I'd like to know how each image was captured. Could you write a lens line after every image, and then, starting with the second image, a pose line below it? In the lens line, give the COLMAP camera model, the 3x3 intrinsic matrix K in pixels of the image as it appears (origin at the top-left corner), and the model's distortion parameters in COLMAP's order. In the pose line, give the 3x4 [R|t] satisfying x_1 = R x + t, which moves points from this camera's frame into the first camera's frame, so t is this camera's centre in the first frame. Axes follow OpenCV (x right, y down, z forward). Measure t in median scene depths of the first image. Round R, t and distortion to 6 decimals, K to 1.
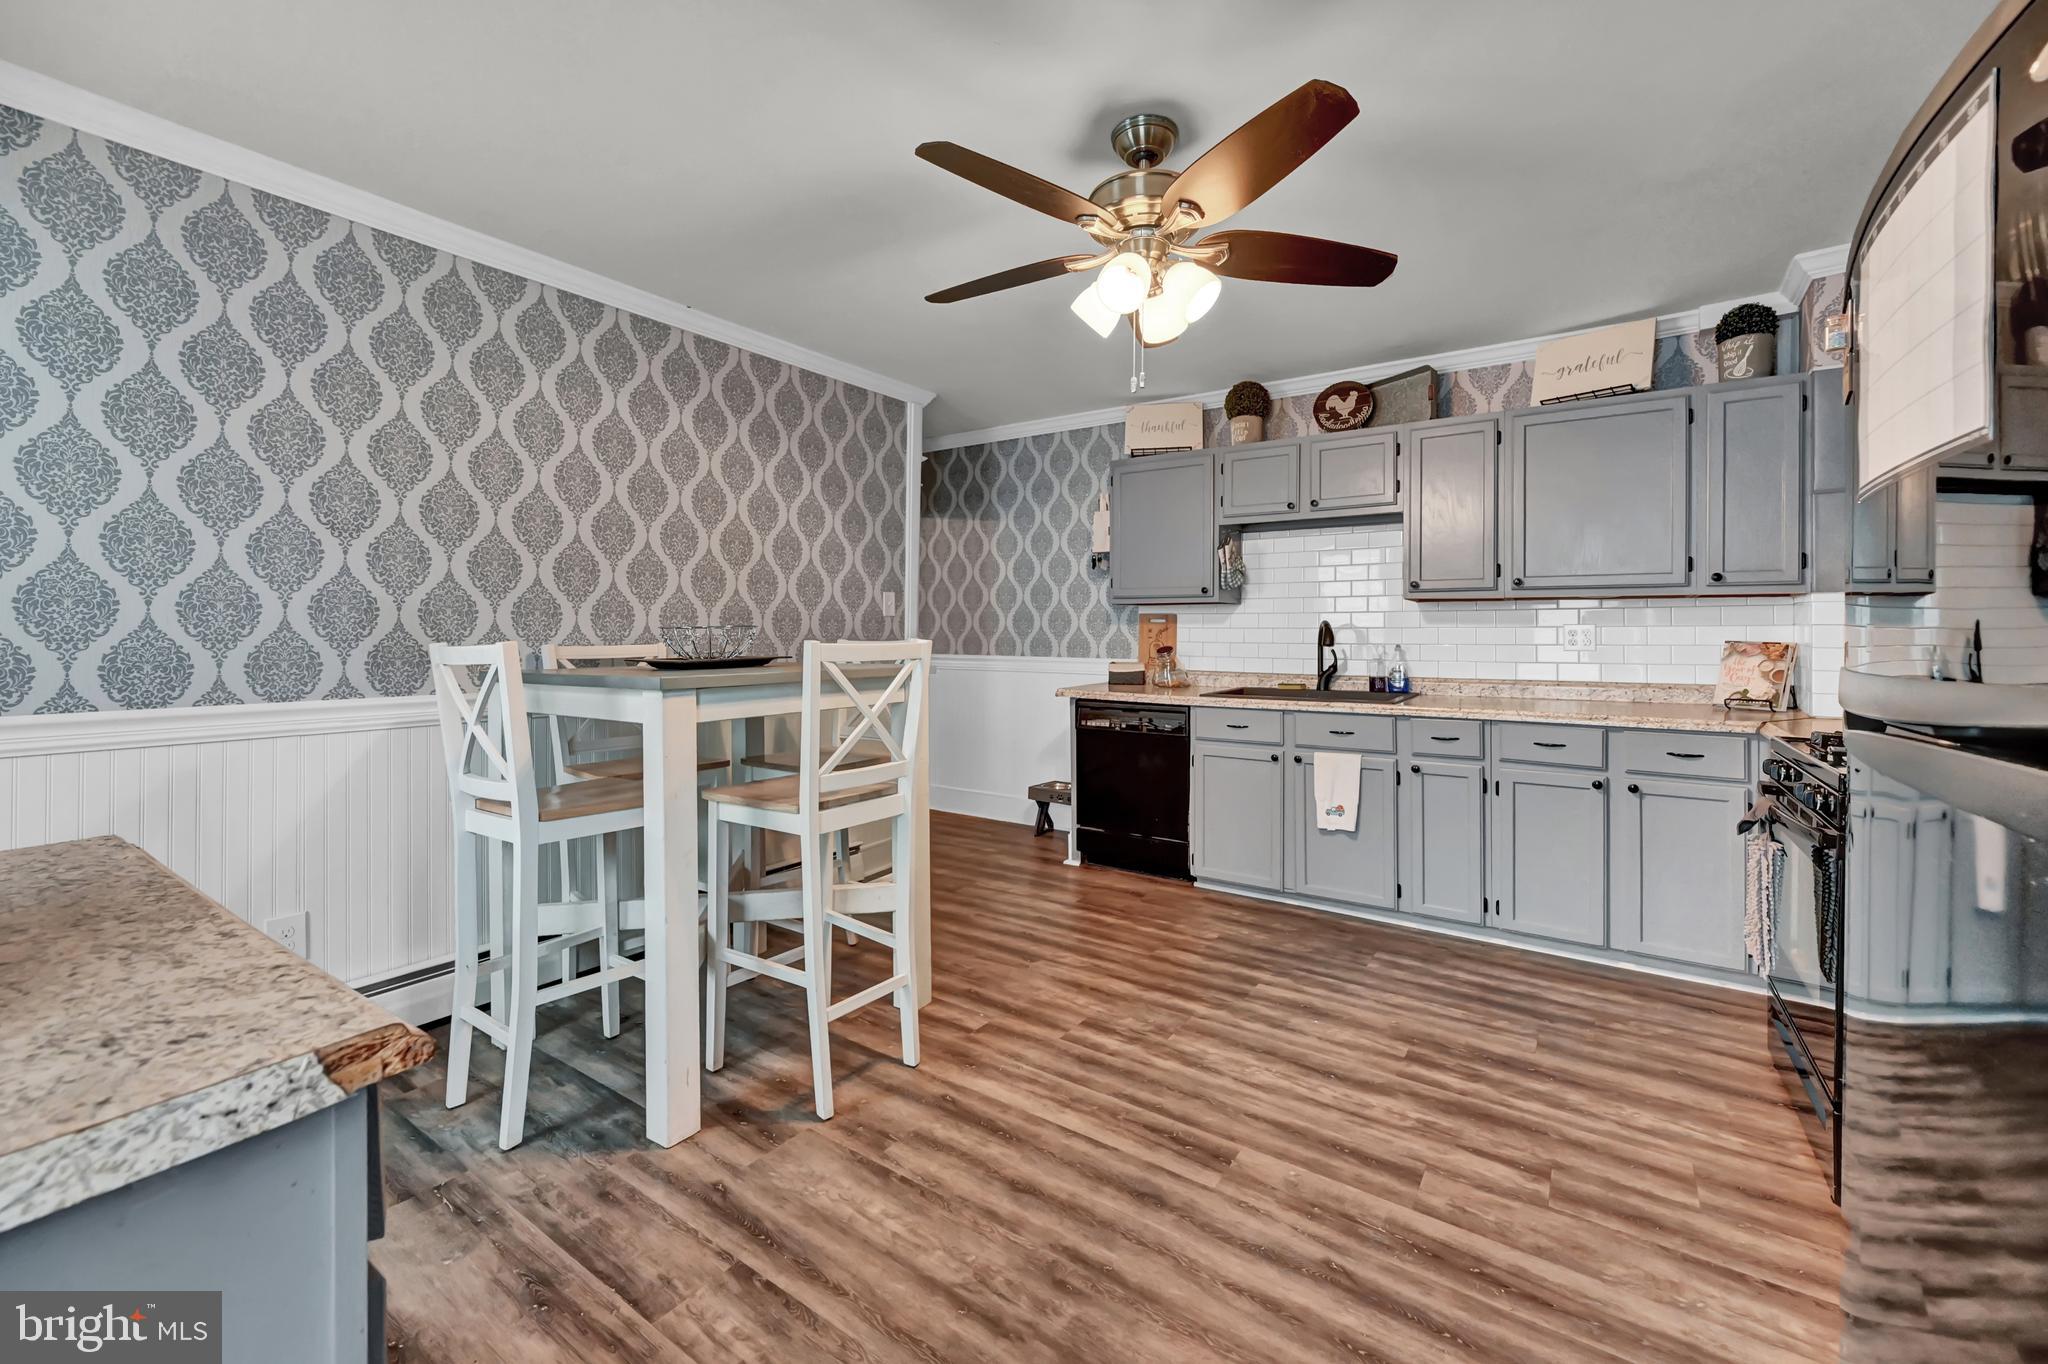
lens RADIAL K [[821.6, 0, 1039.5], [0, 821.6, 639.7], [0, 0, 1]] dist [0.001986, 0.000153]
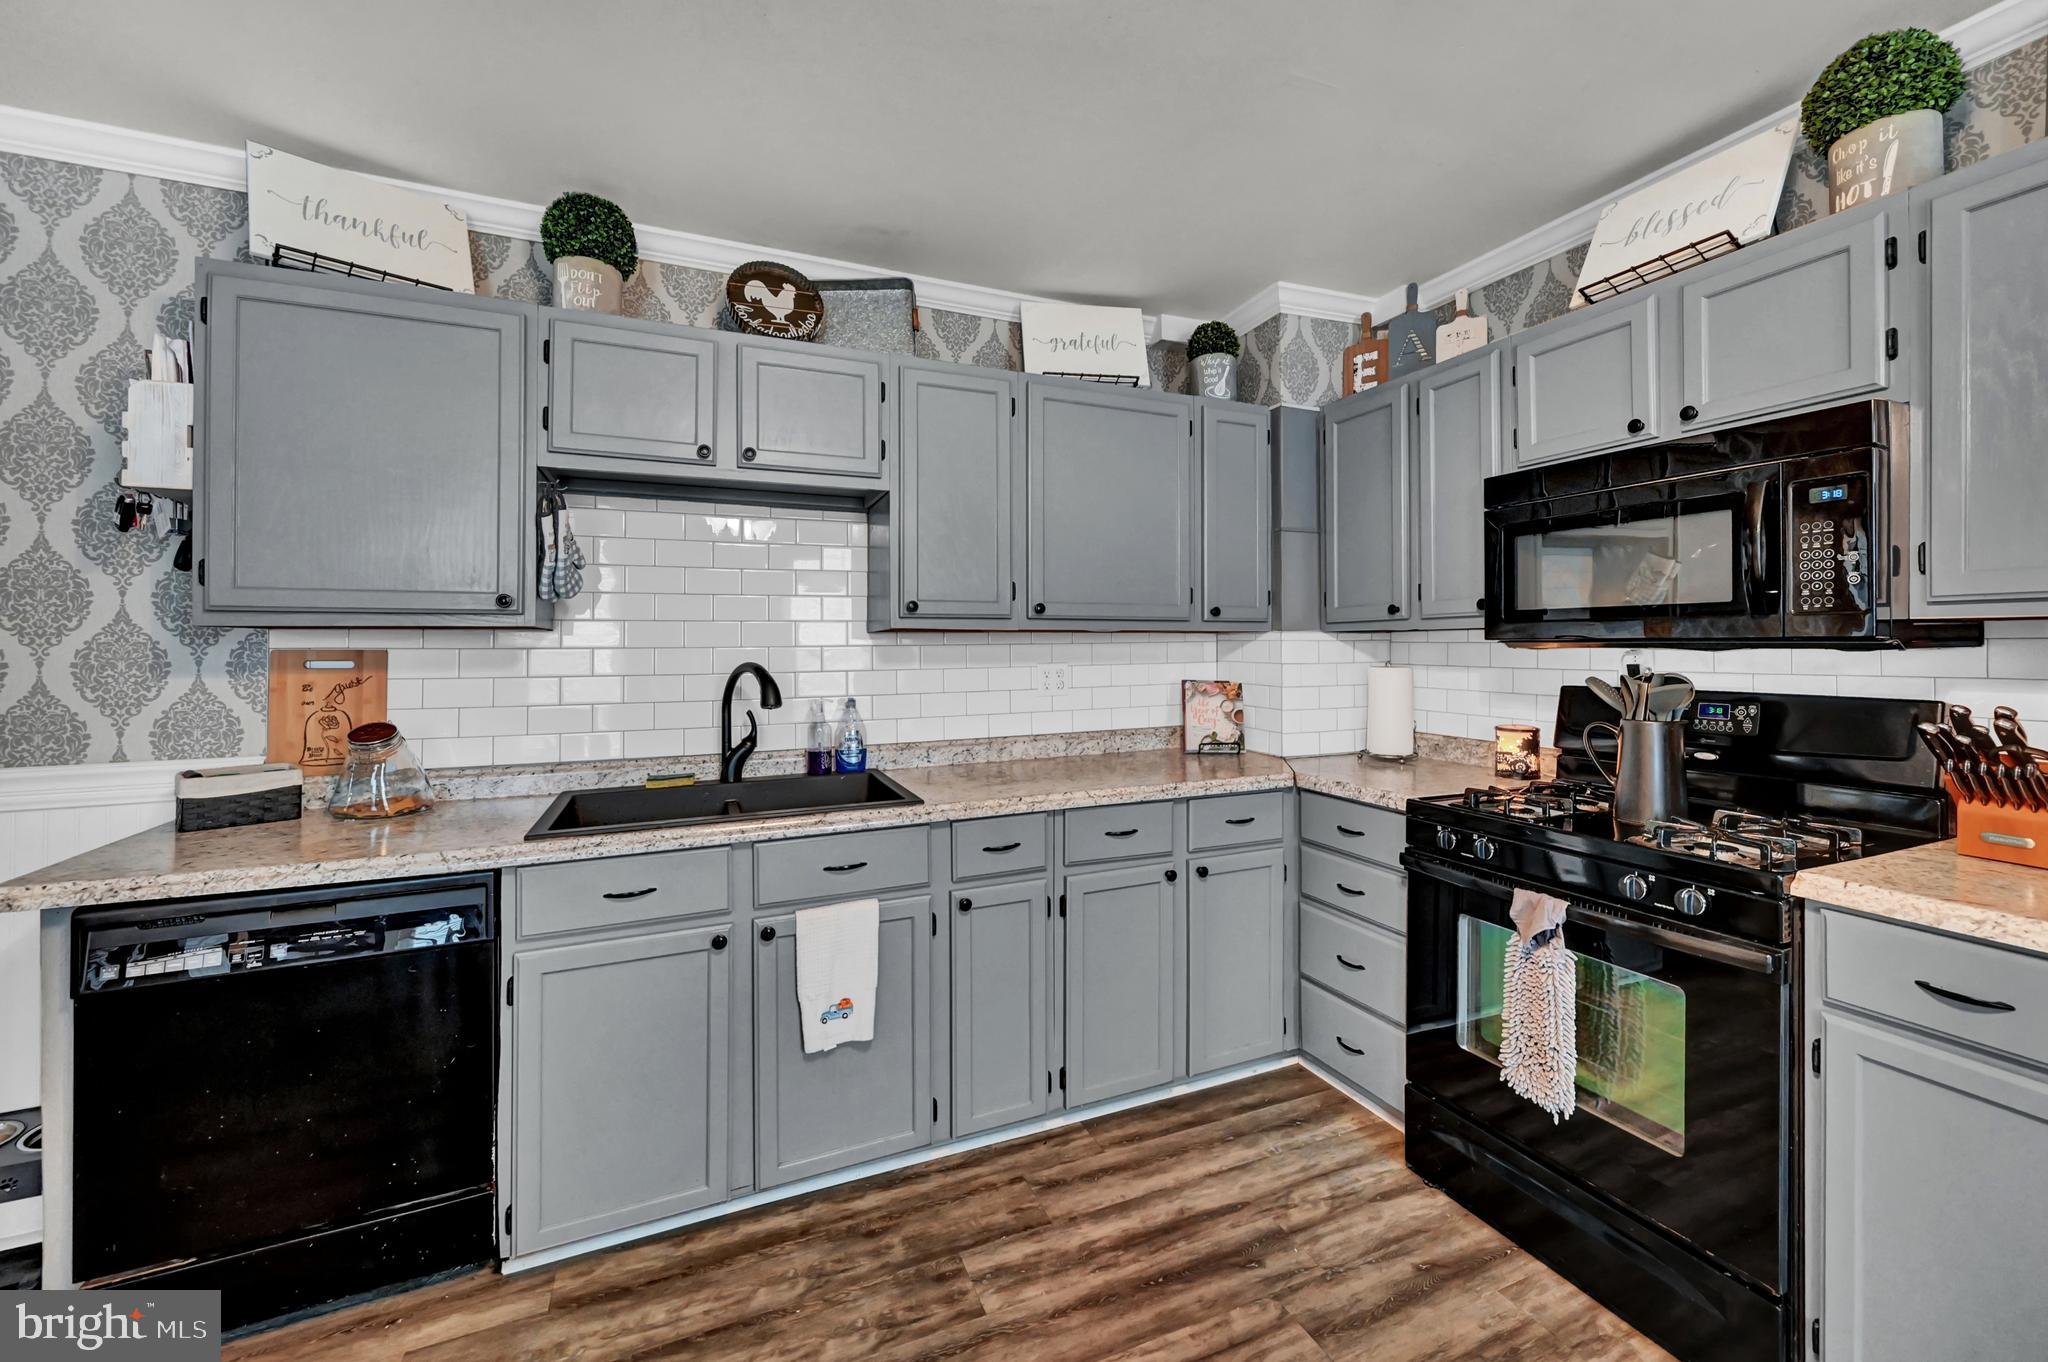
lens RADIAL K [[821.6, 0, 1039.5], [0, 821.6, 638.7], [0, 0, 1]] dist [0.001986, 0.000153]
pose [[0.534475, 0.003740, 0.845176, -0.031524], [0.018025, 0.999712, -0.015822, -0.027775], [-0.844992, 0.023690, 0.534254, 0.531814]]
